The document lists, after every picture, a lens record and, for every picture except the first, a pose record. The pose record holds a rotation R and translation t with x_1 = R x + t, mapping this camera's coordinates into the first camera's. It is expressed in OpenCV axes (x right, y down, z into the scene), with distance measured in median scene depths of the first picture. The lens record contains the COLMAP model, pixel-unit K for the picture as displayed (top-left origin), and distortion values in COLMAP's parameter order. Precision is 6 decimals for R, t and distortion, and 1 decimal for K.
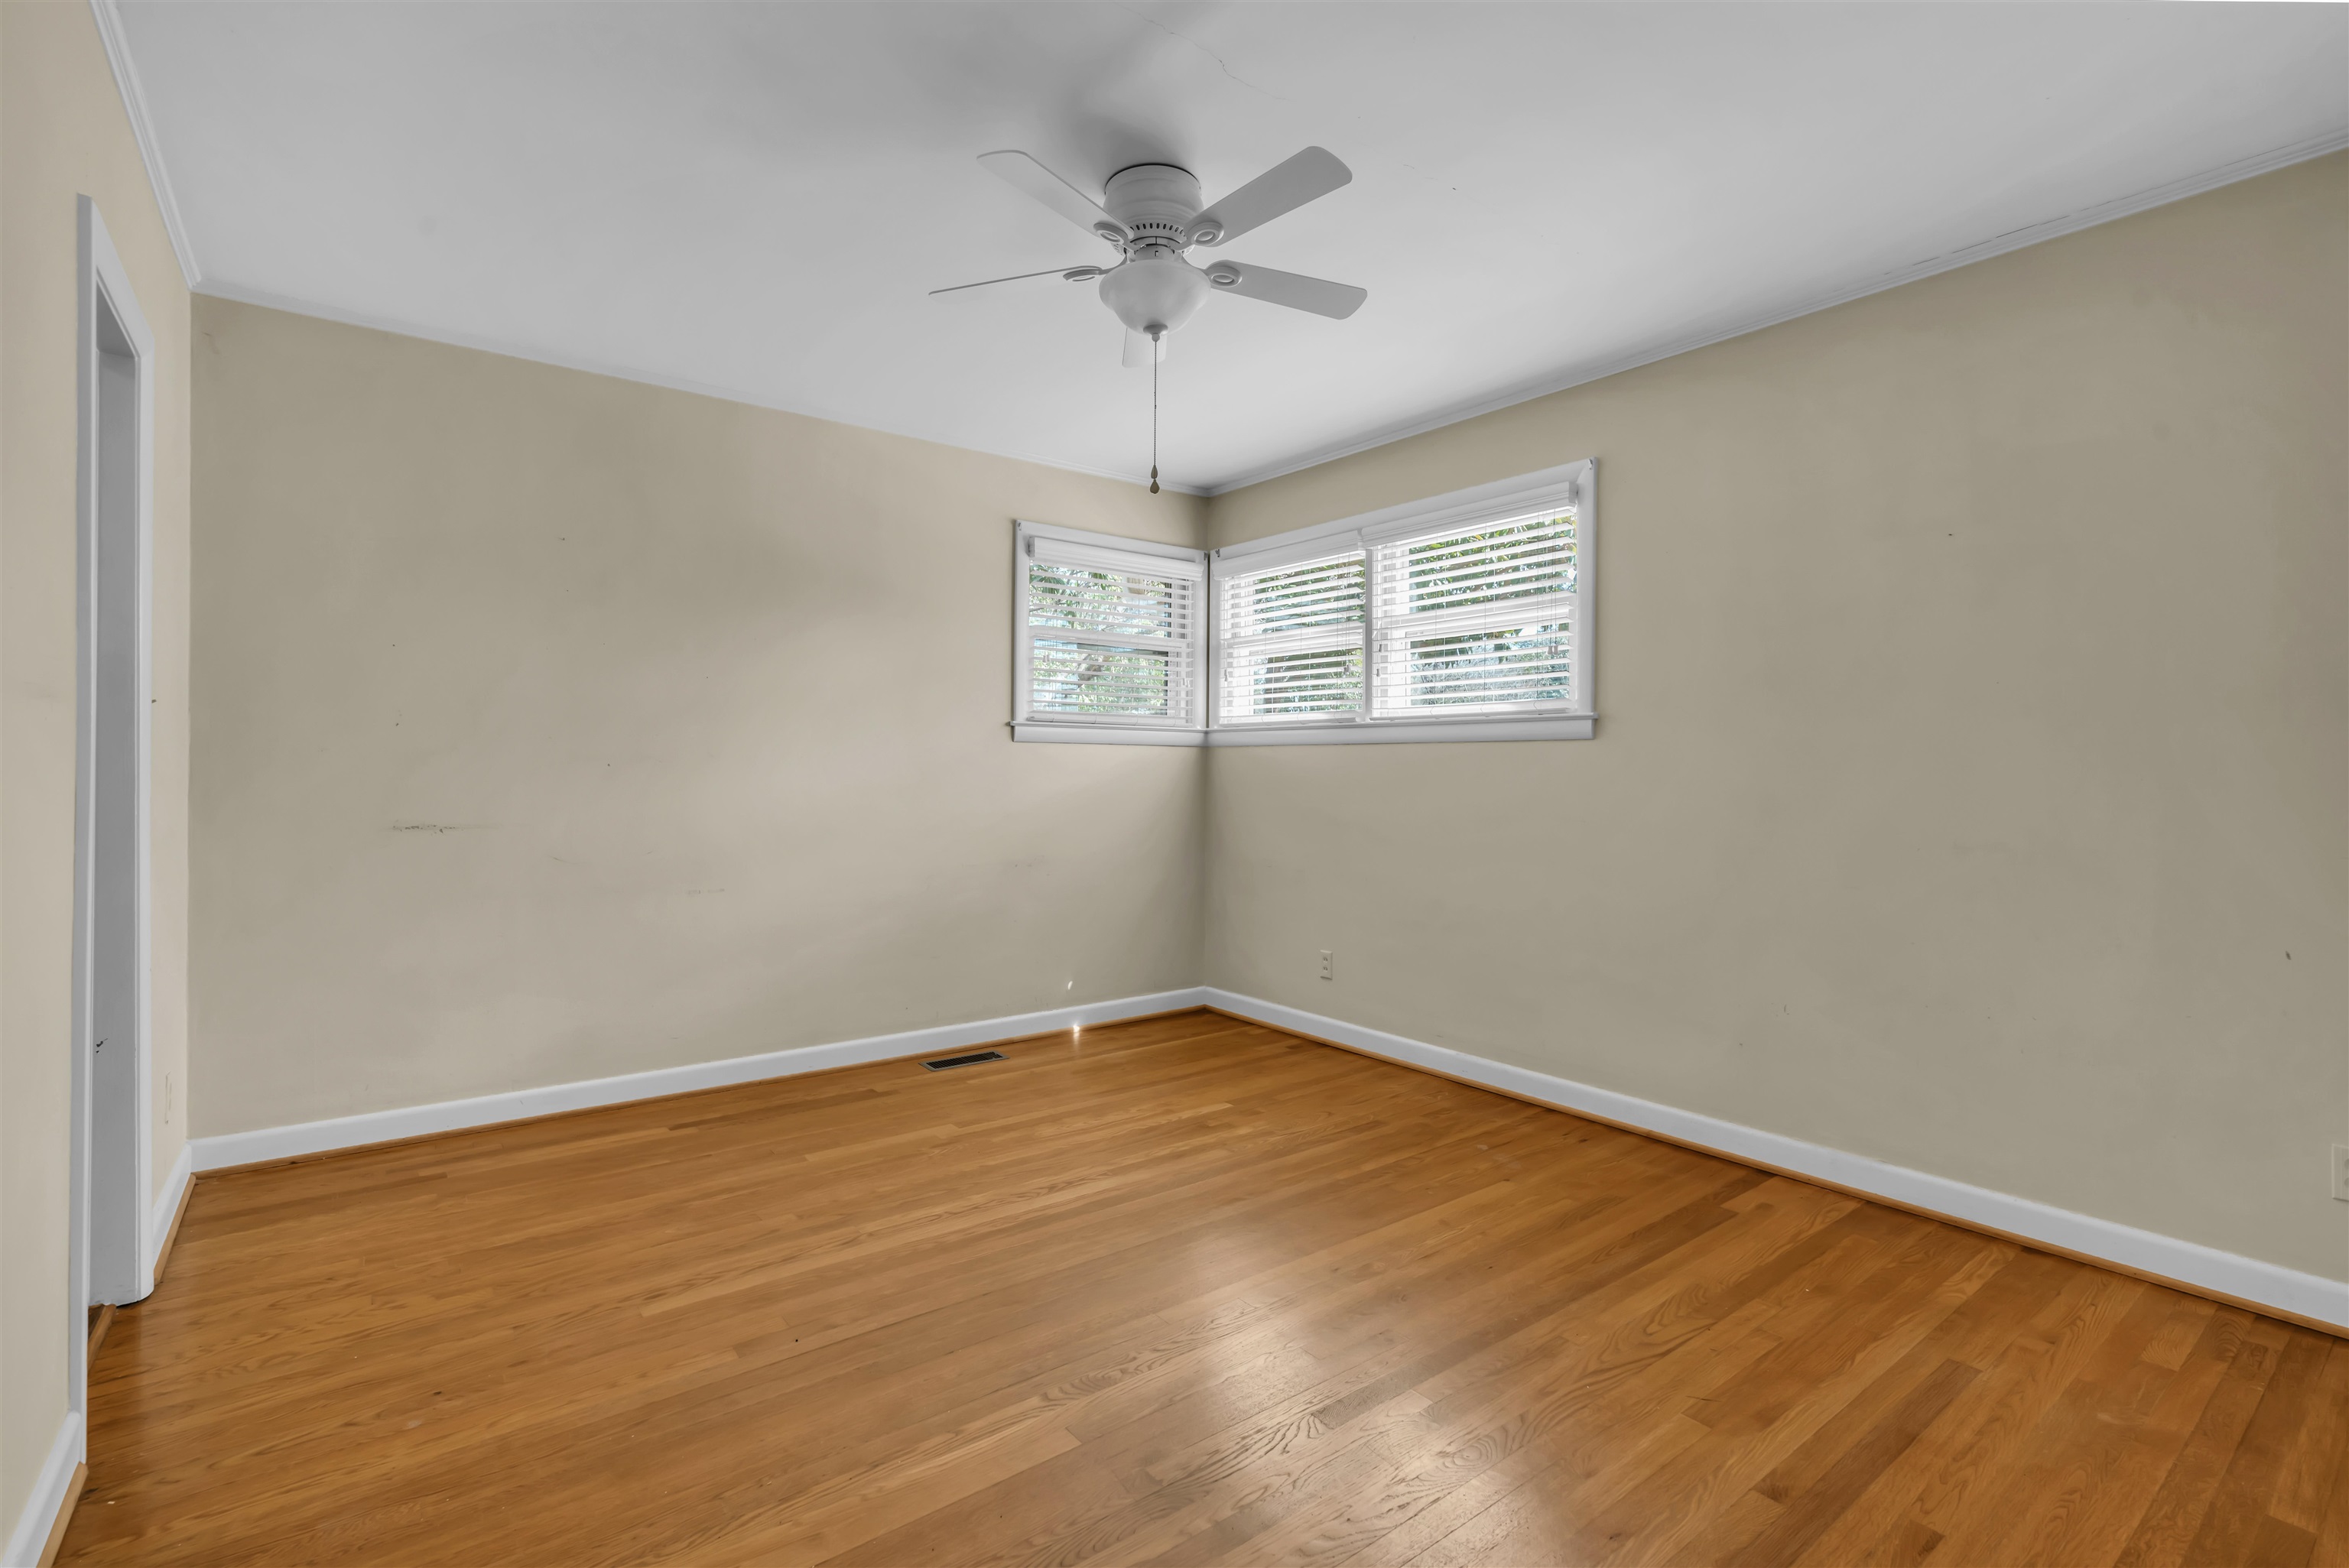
lens RADIAL K [[1079.6, 0, 1166.8], [0, 1079.6, 784.4], [0, 0, 1]] dist [-0.003704, 0.000506]
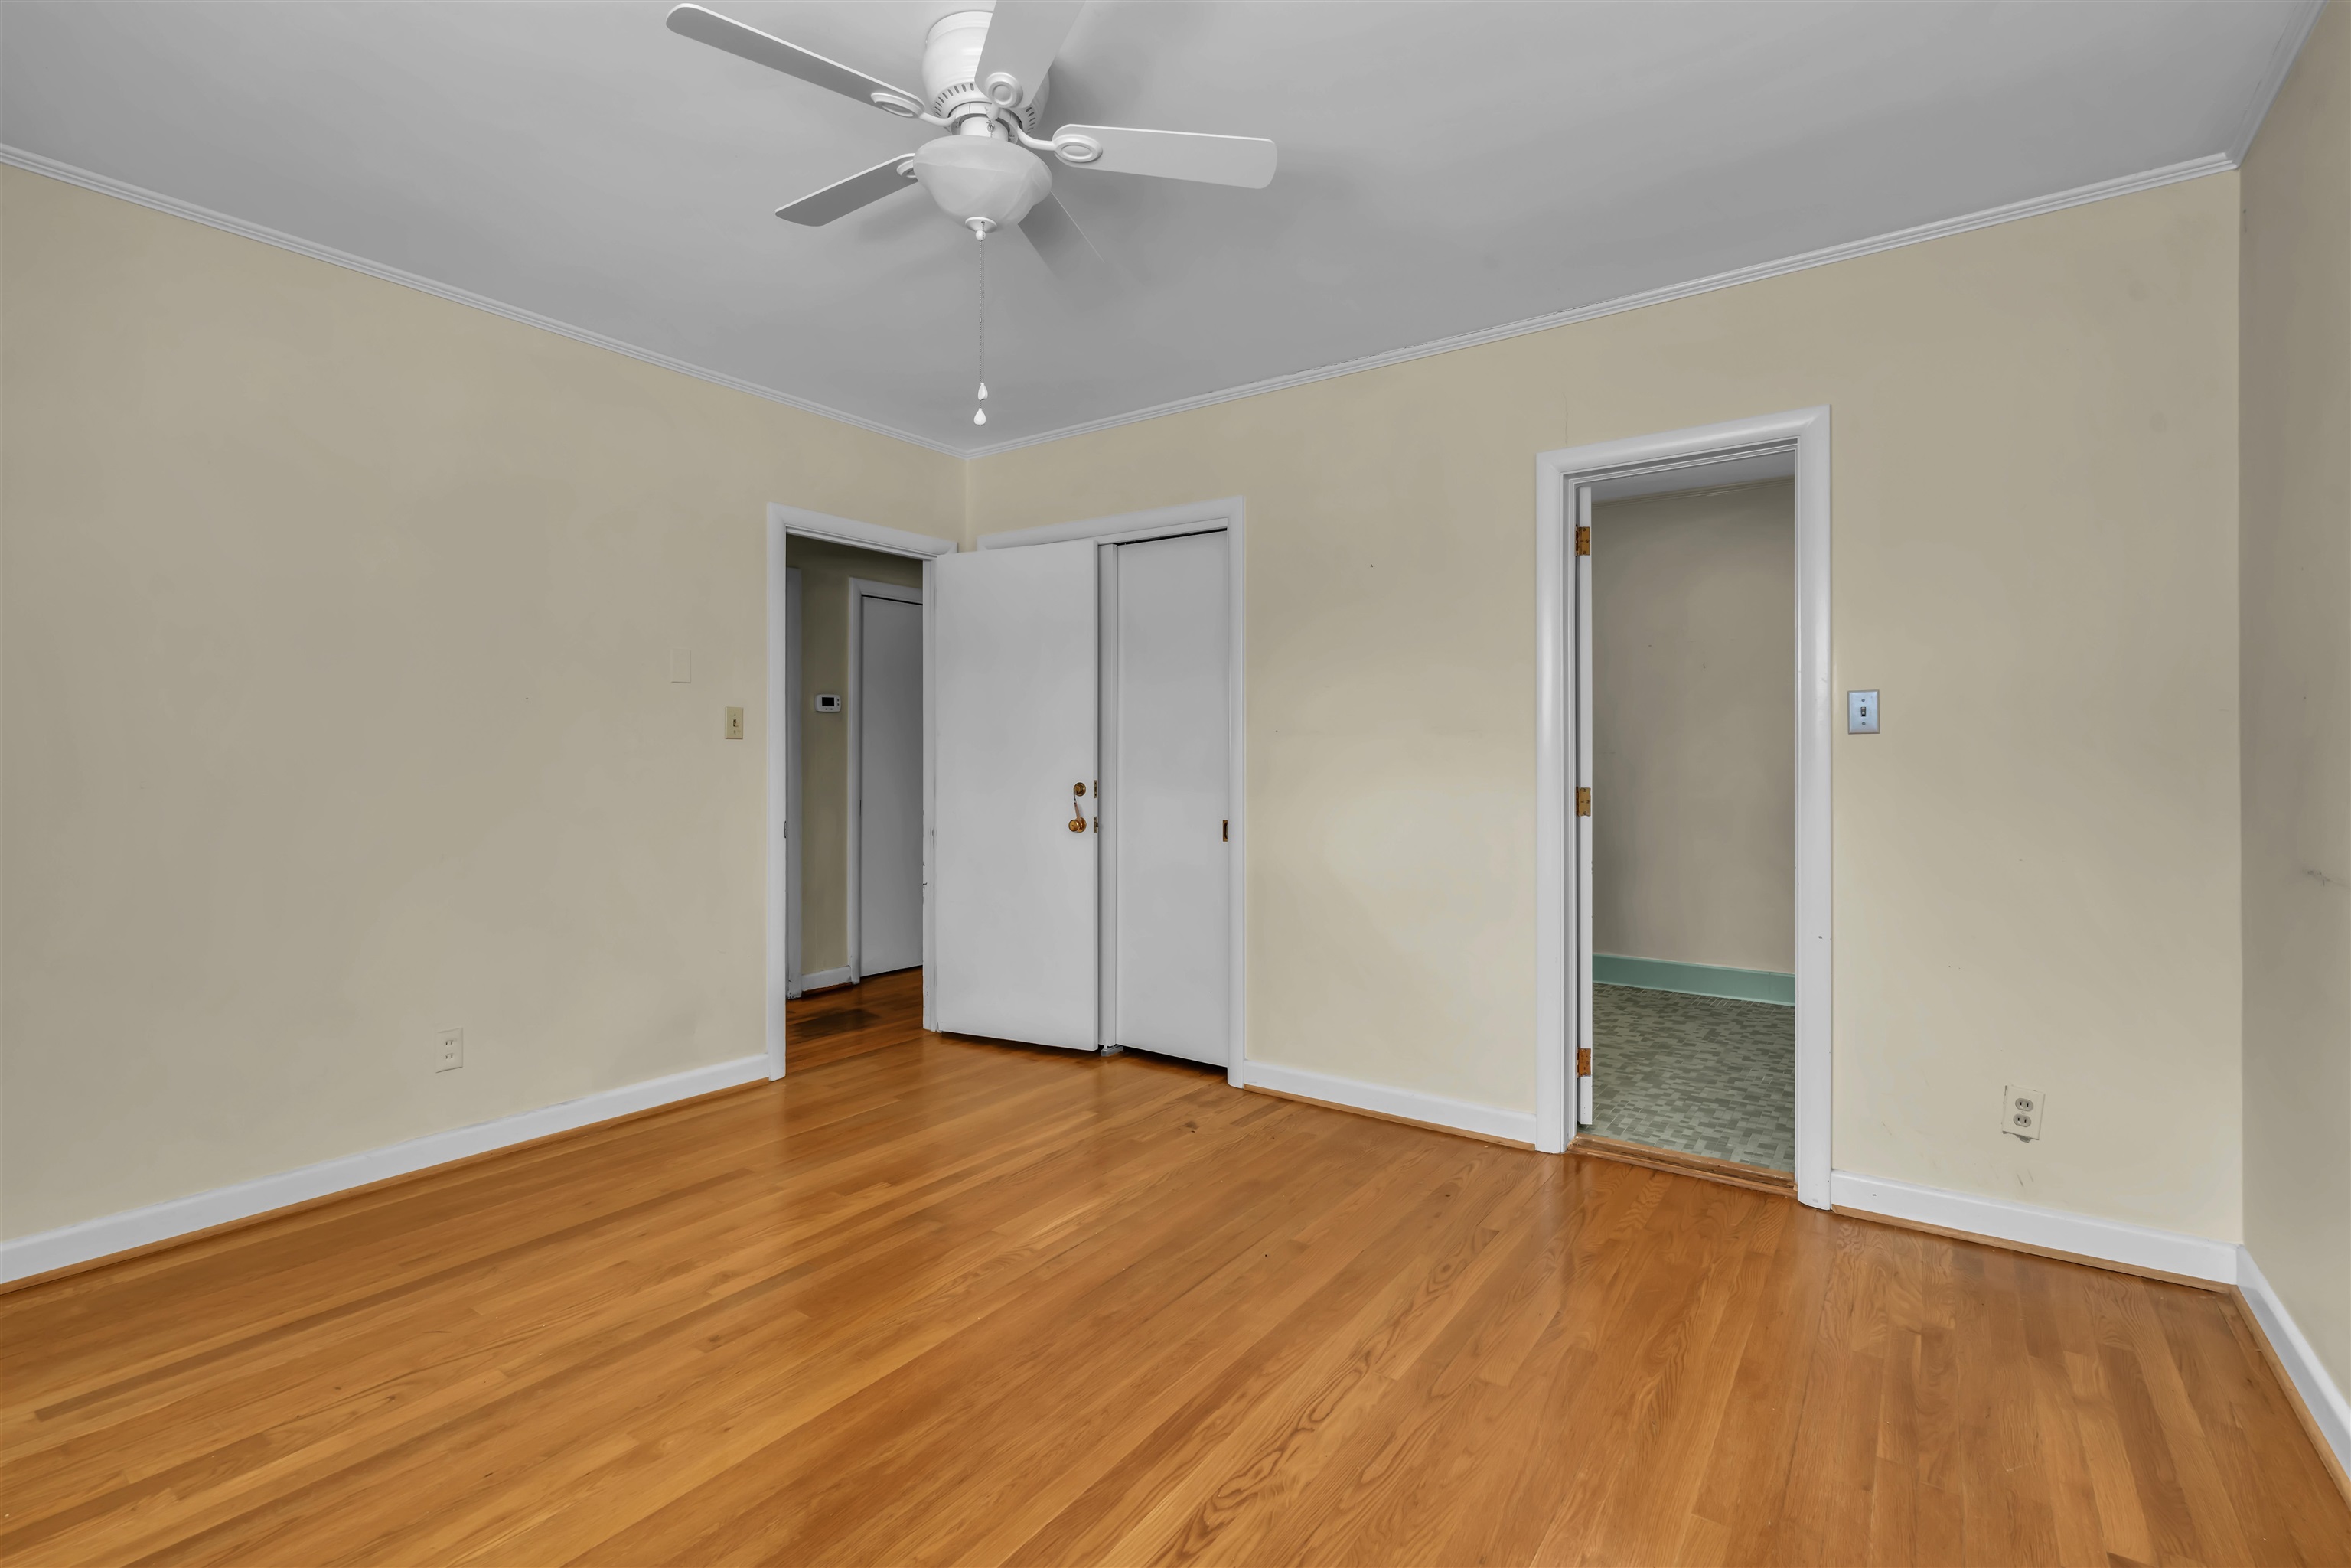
lens RADIAL K [[1080.6, 0, 1167.8], [0, 1080.6, 784.4], [0, 0, 1]] dist [-0.003704, 0.000506]
pose [[-0.959142, -0.004316, -0.282892, 0.076625], [-0.012184, 0.999586, 0.026058, -0.019307], [0.282663, 0.028440, -0.958798, 1.728849]]
